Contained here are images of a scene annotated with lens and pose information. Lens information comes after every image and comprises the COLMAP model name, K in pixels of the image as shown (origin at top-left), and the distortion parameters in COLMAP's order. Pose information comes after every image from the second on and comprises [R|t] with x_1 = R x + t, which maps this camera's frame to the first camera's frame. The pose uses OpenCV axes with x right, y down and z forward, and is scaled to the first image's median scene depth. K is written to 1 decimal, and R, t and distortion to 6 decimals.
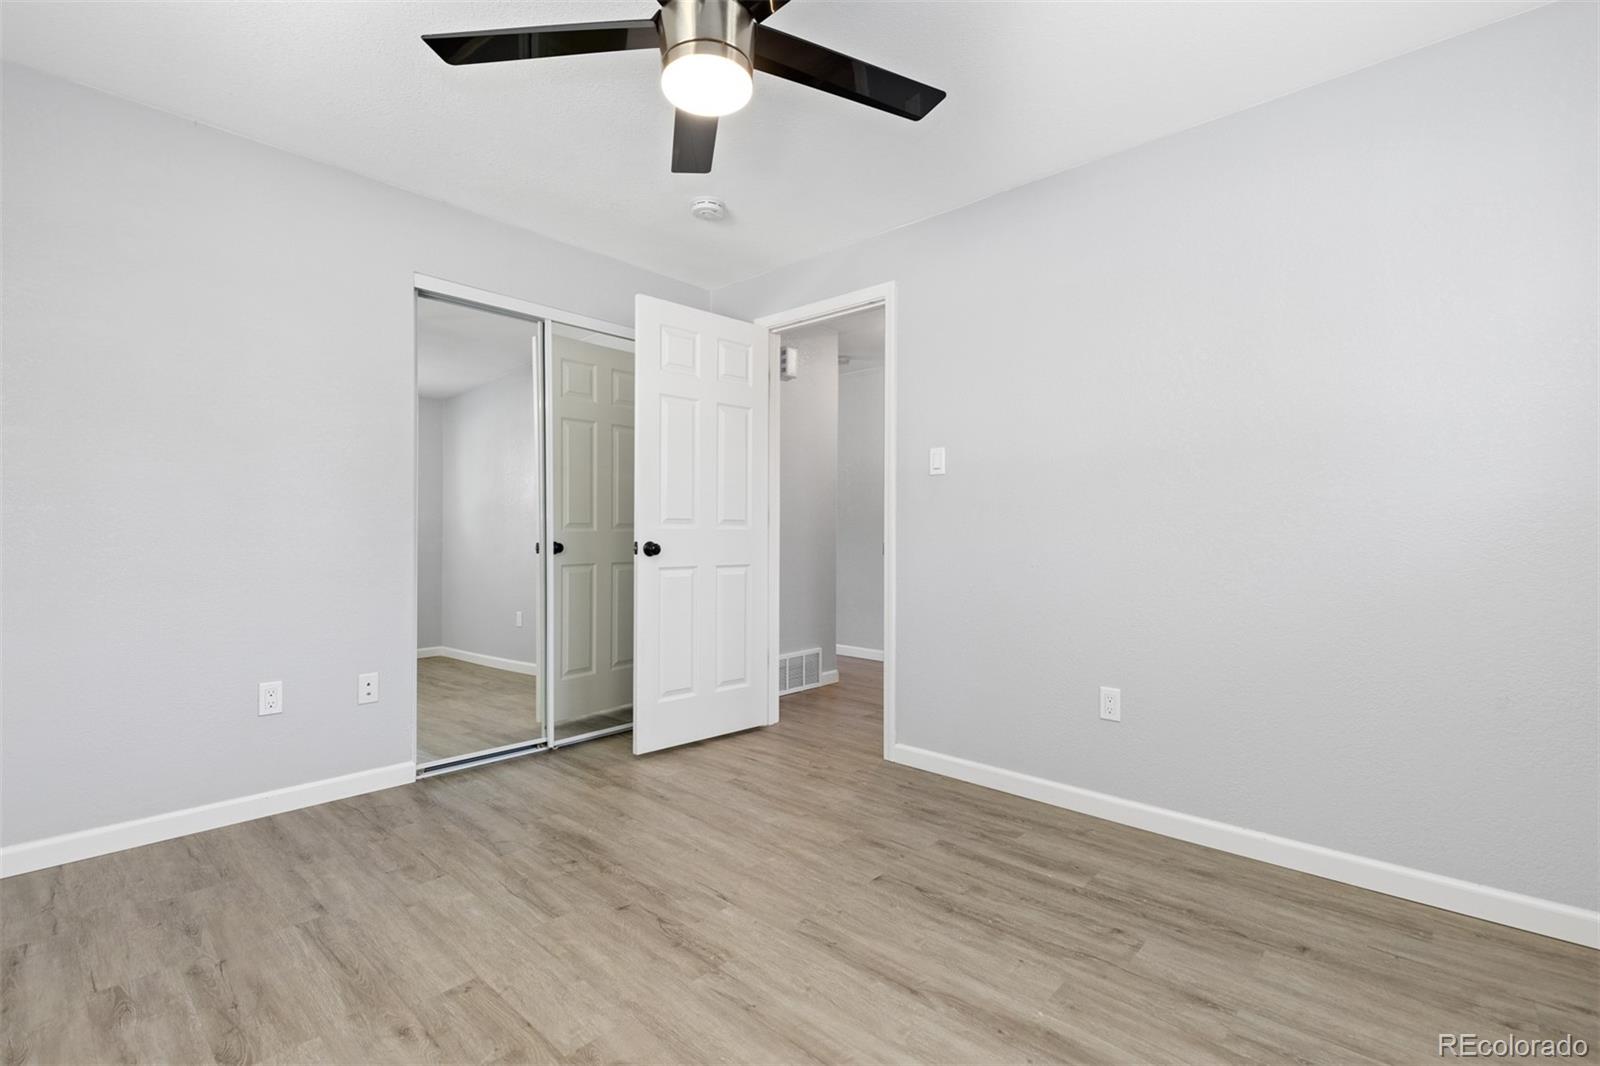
lens RADIAL K [[729.0, 0, 790.2], [0, 729.0, 538.3], [0, 0, 1]] dist [0.014225, -0.002637]
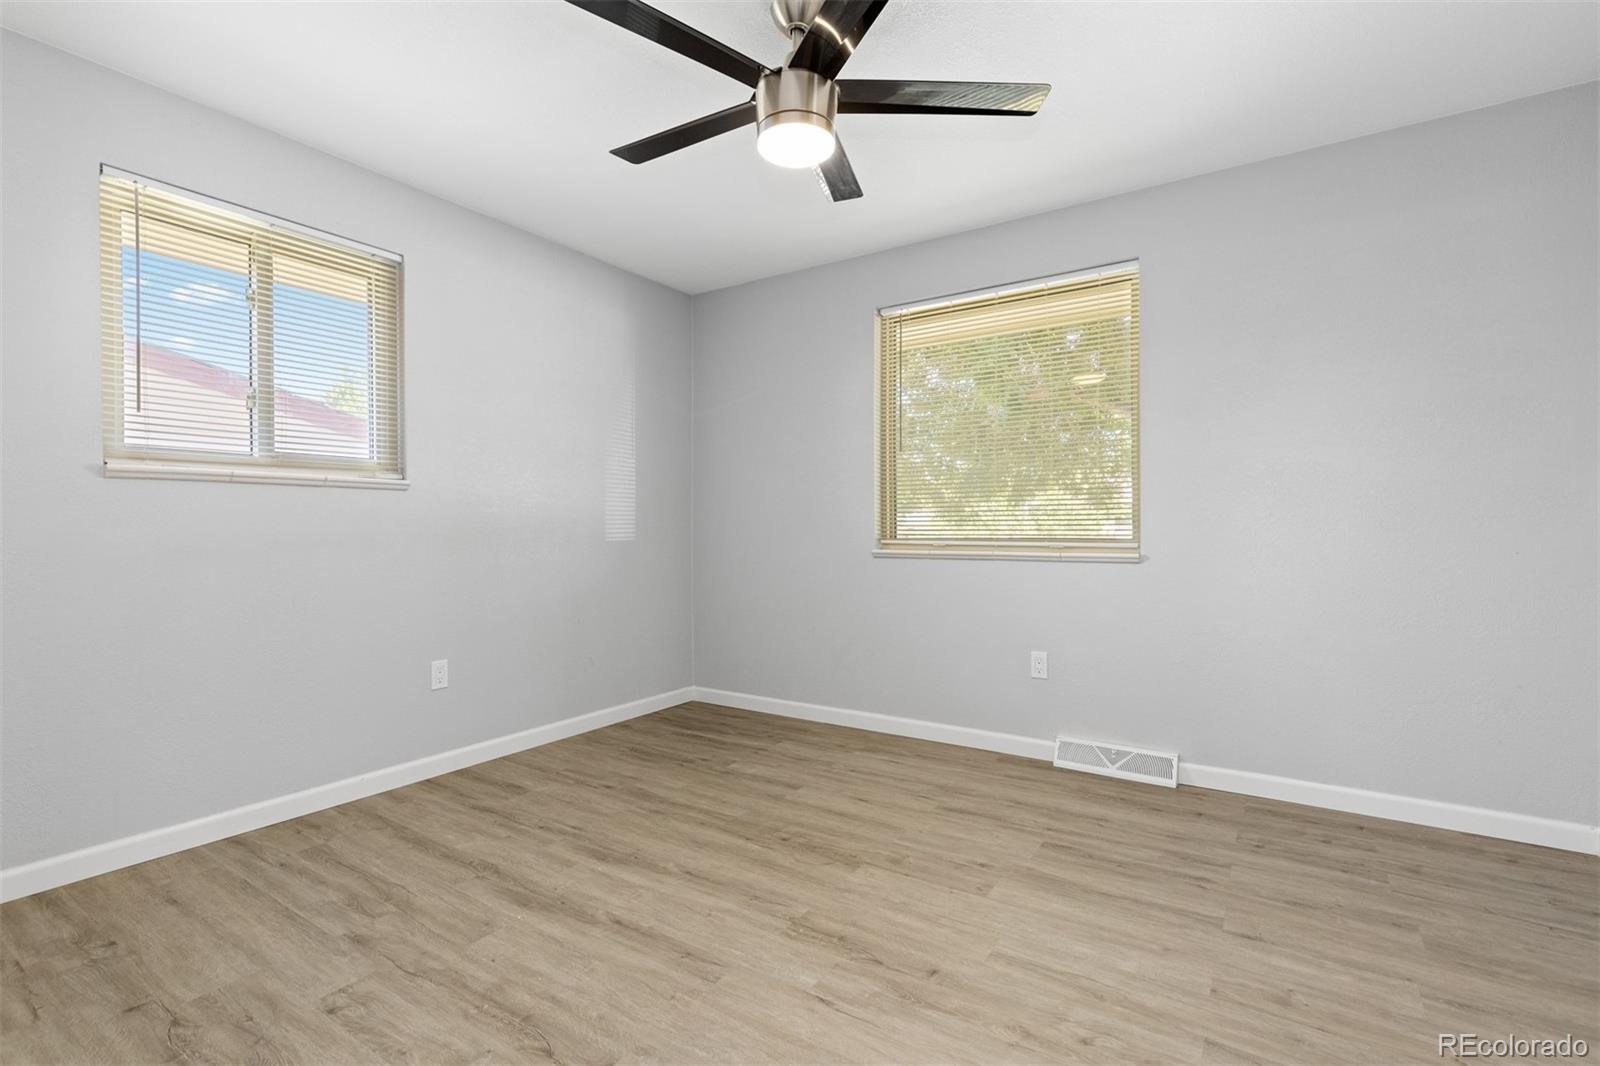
lens RADIAL K [[729.0, 0, 800.8], [0, 729.0, 530.4], [0, 0, 1]] dist [0.014225, -0.002637]
pose [[-0.985529, -0.000254, -0.169505, 0.072744], [-0.001258, 0.999982, 0.005815, -0.010619], [0.169500, 0.005944, -0.985512, 2.013937]]
